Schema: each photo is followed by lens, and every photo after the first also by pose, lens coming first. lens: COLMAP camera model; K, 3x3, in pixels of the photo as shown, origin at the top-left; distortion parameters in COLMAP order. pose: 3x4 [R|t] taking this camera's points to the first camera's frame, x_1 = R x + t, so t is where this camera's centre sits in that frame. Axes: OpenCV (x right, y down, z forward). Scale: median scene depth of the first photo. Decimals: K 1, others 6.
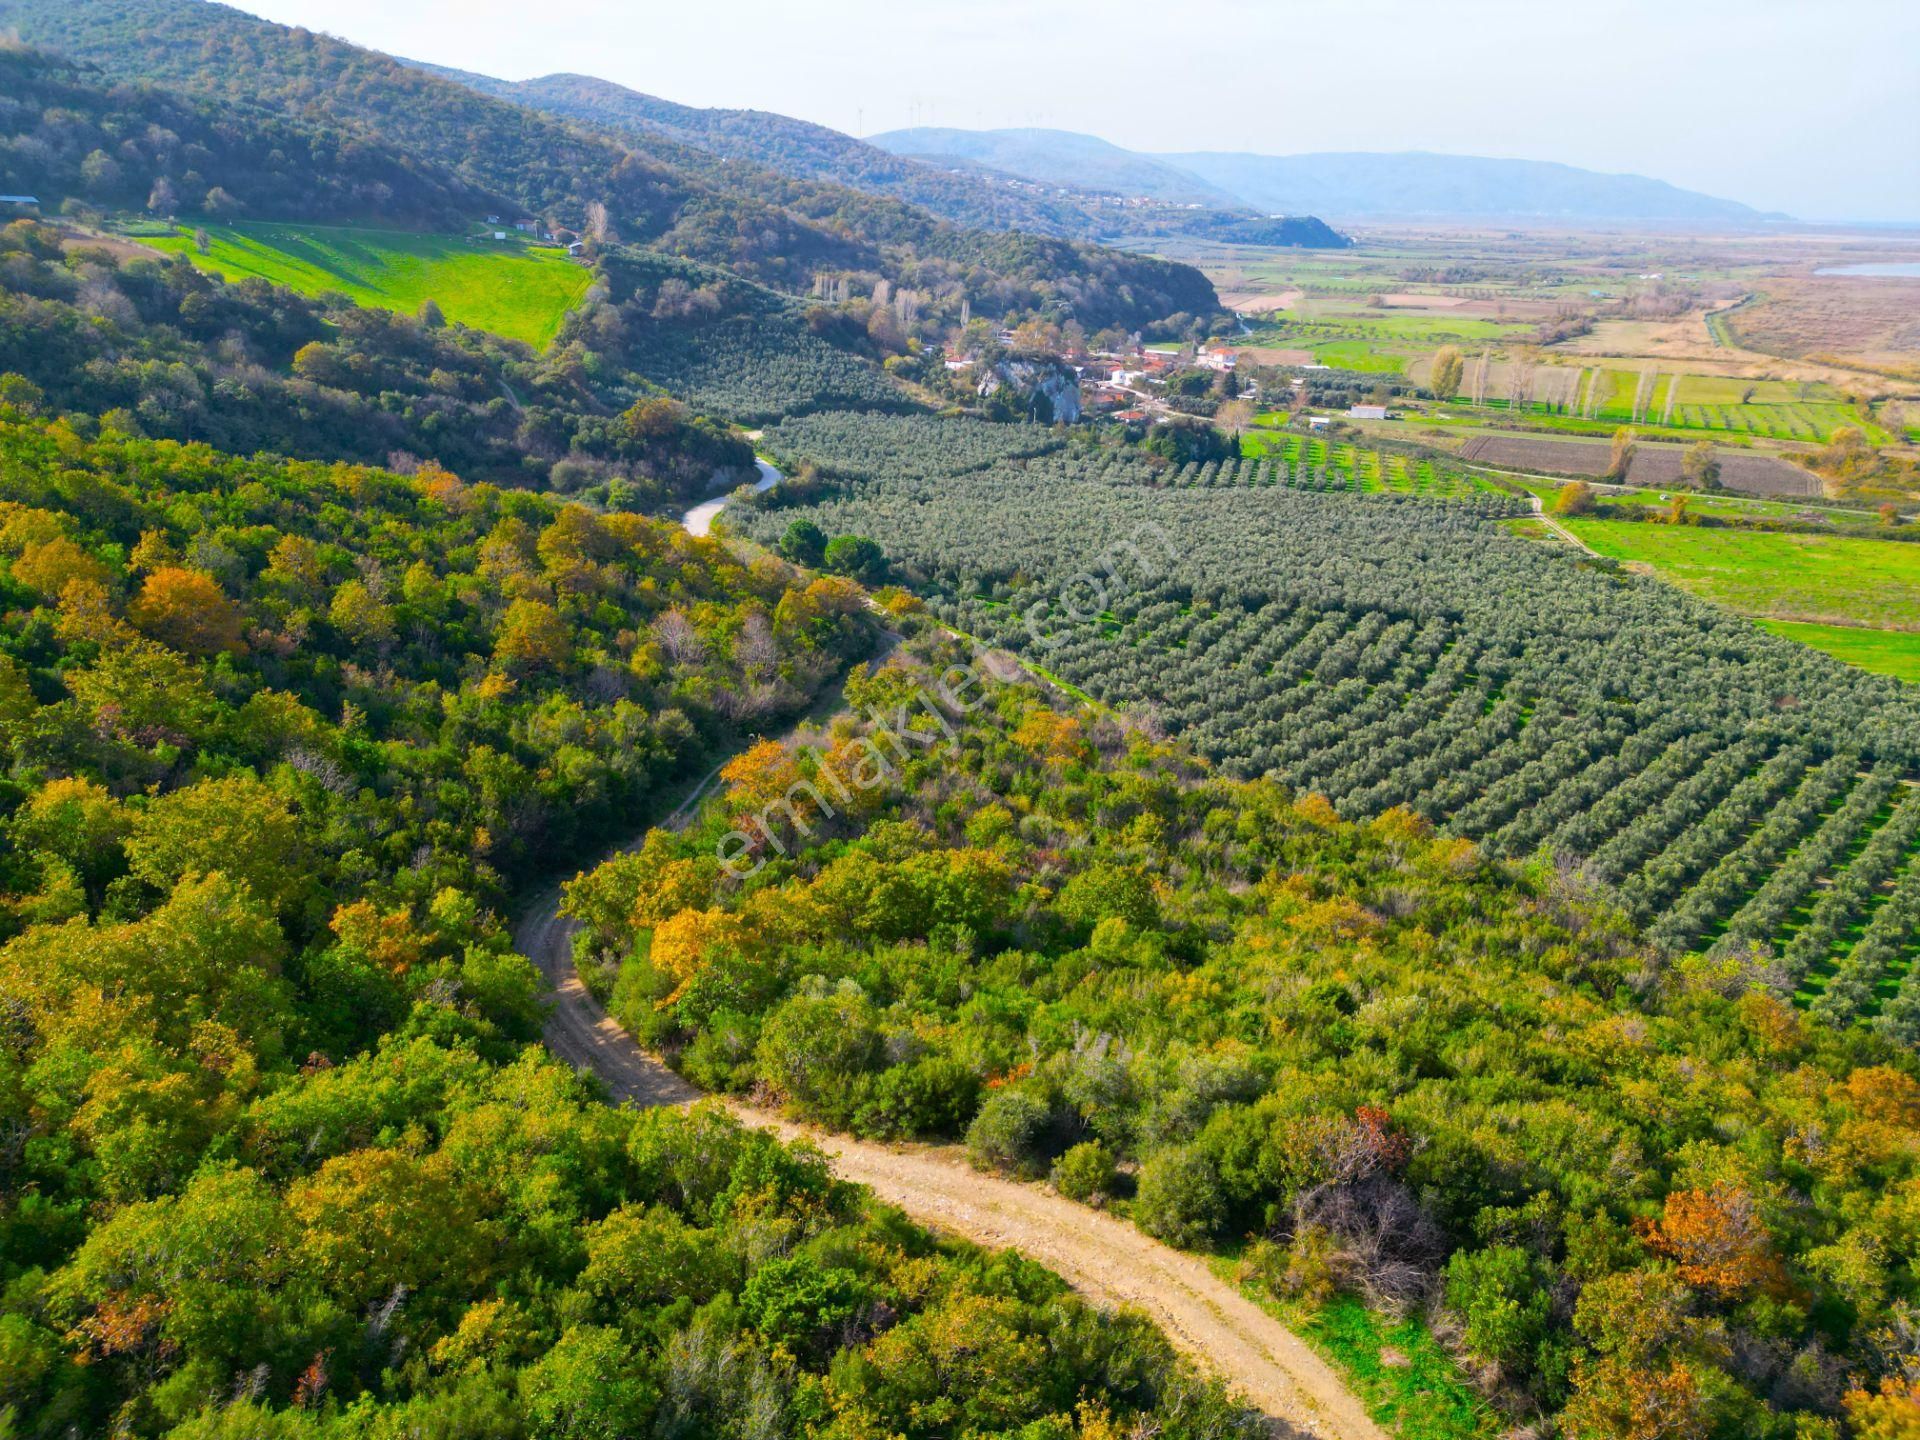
lens RADIAL K [[1342.5, 0, 960.0], [0, 1342.5, 720.0], [0, 0, 1]] dist [0.072923, -0.070953]
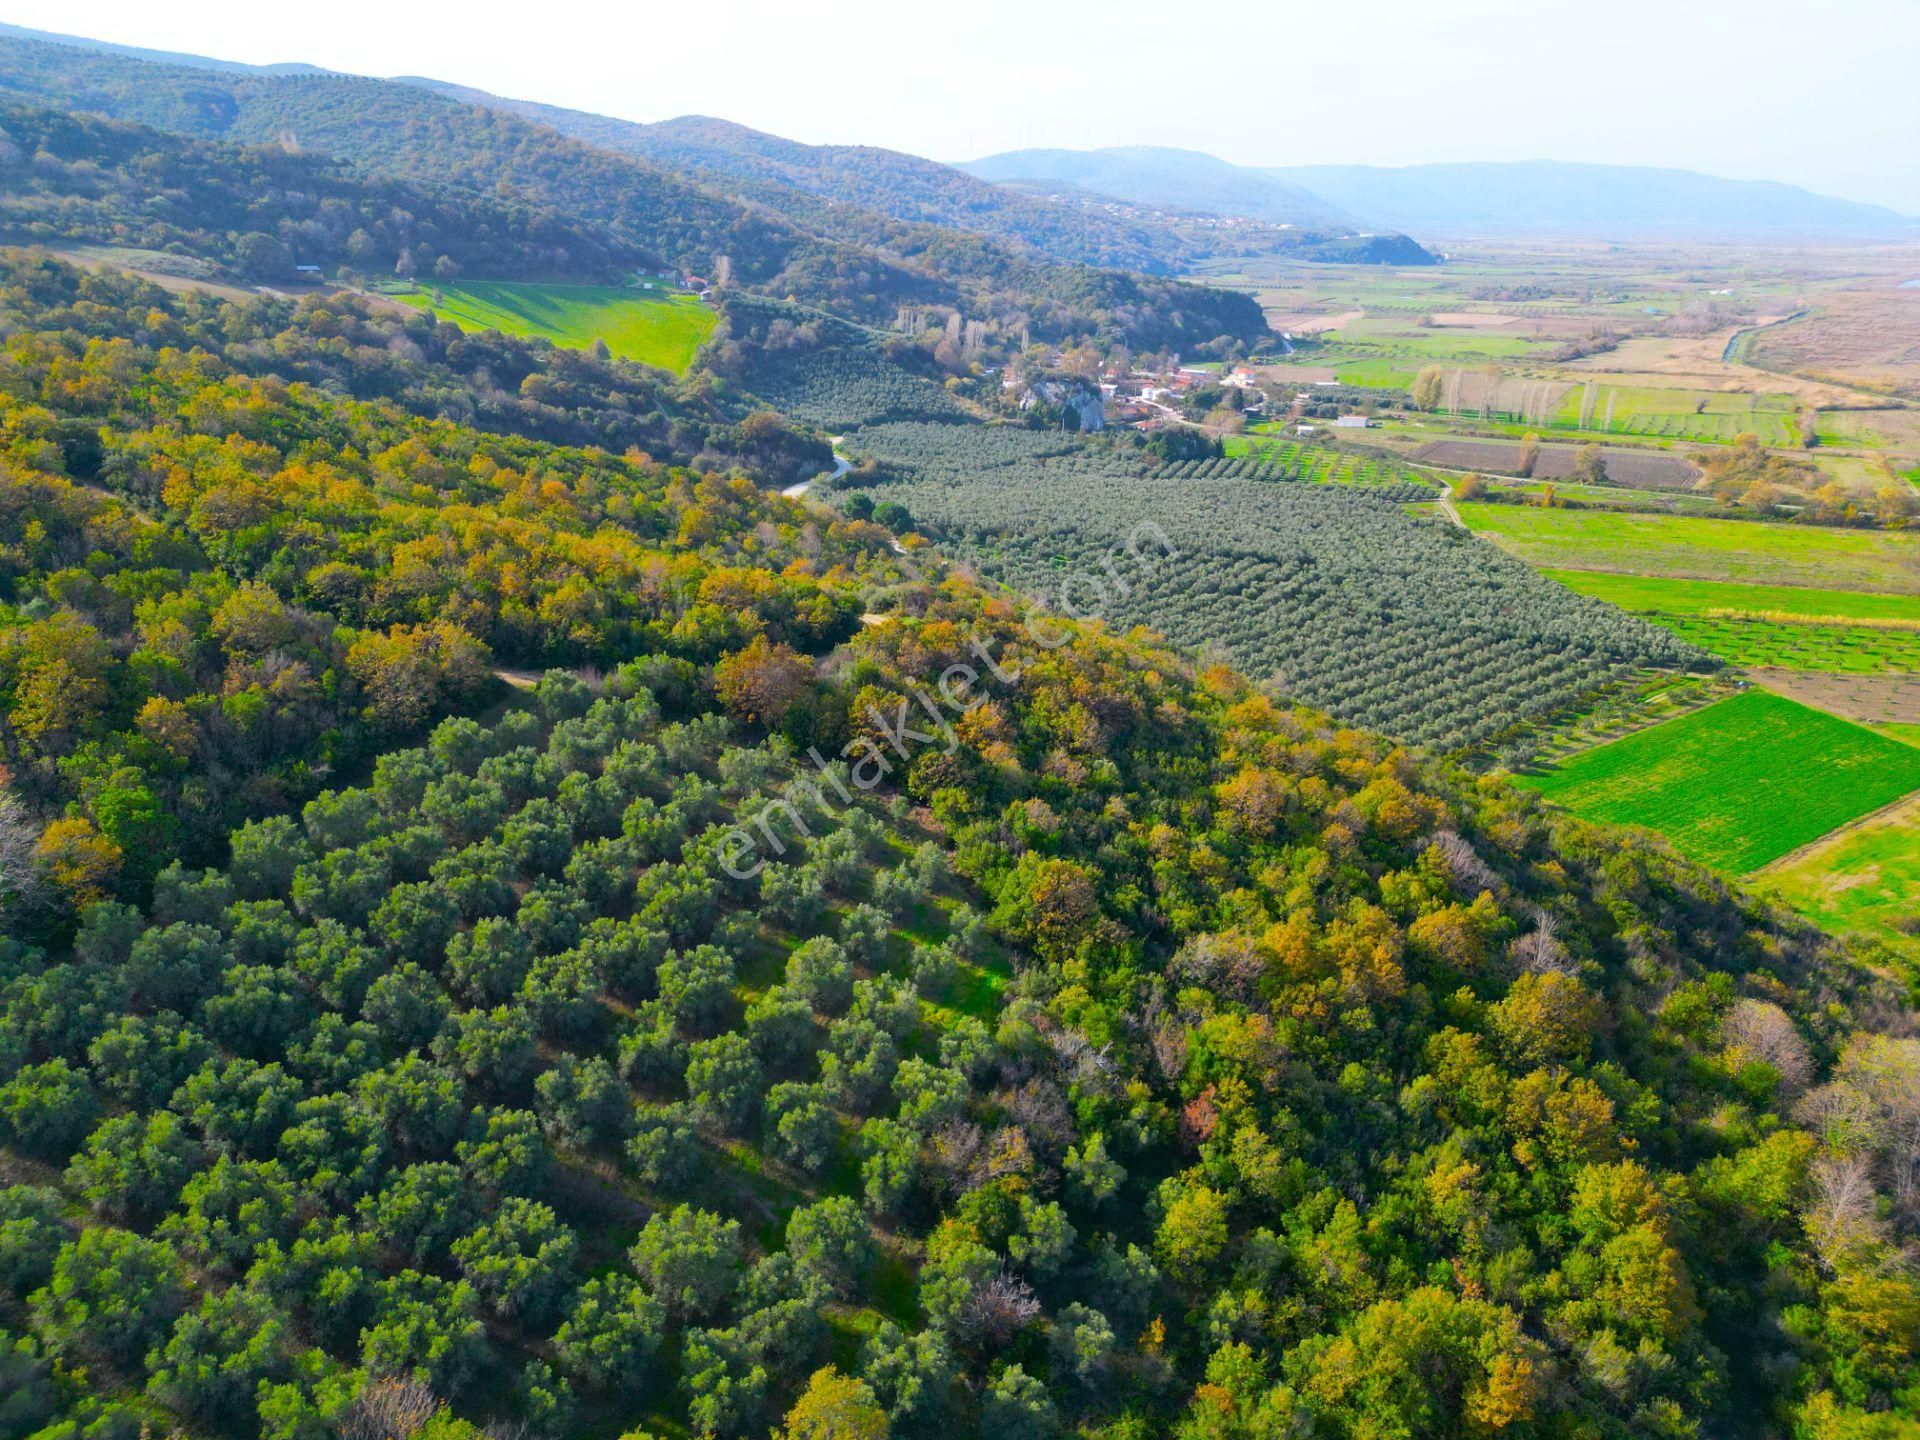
lens RADIAL K [[1342.5, 0, 960.0], [0, 1342.5, 720.0], [0, 0, 1]] dist [0.072923, -0.070953]
pose [[0.996848, 0.014137, -0.078067, 0.061383], [-0.014968, 0.999837, -0.010060, 0.062000], [0.077912, 0.011197, 0.996897, -0.250598]]
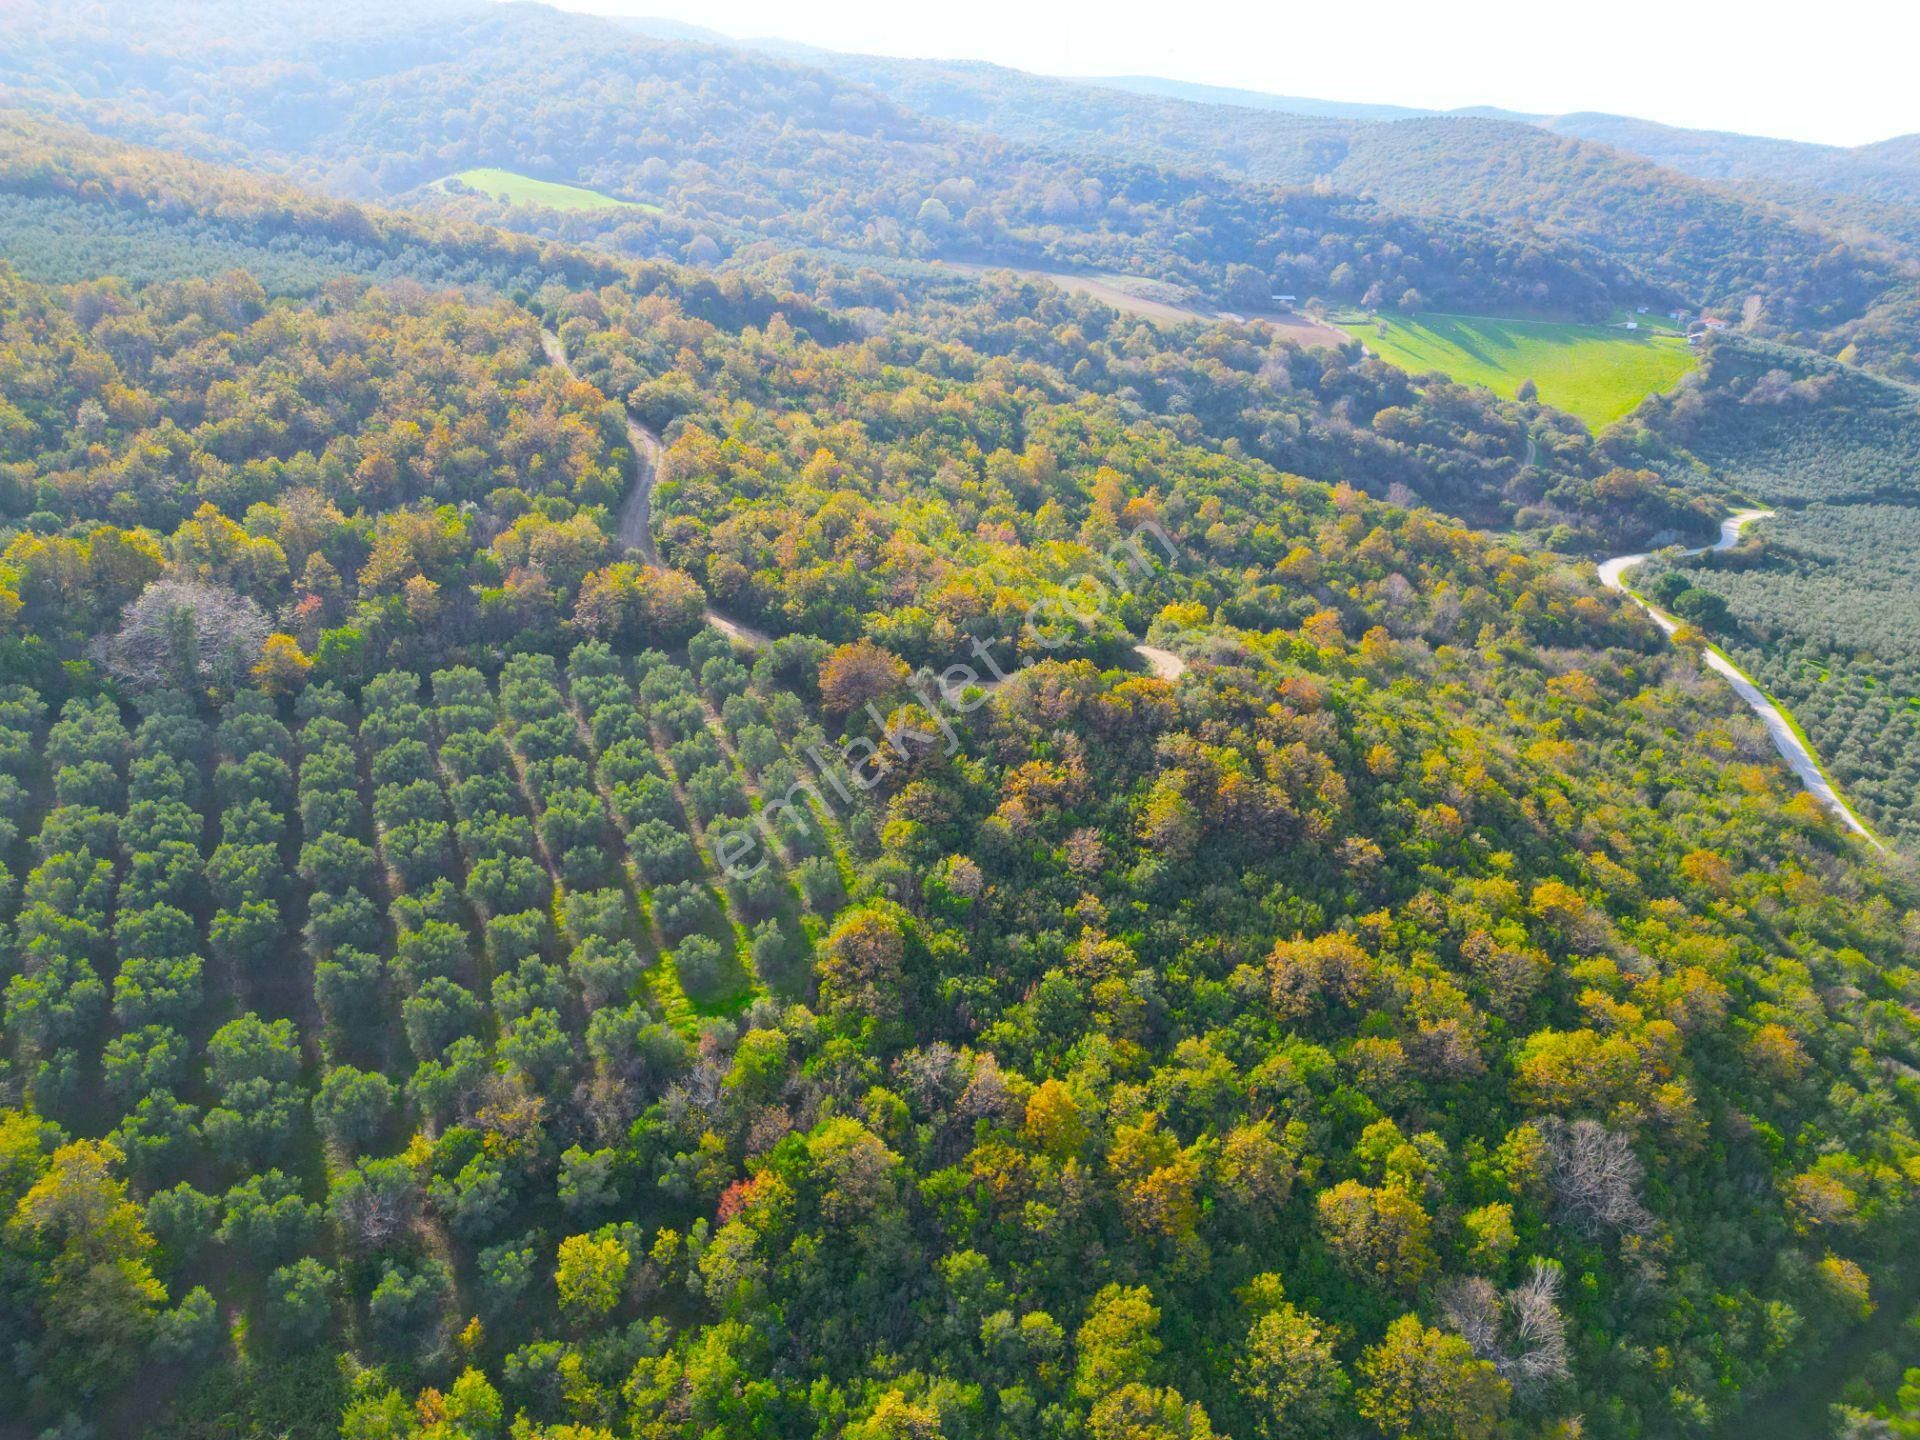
lens RADIAL K [[1342.5, 0, 960.0], [0, 1342.5, 720.0], [0, 0, 1]] dist [0.072923, -0.070953]
pose [[0.655683, 0.245213, -0.714108, 0.206415], [-0.273991, 0.958597, 0.077593, 0.034935], [0.703569, 0.144783, 0.695722, -0.172123]]
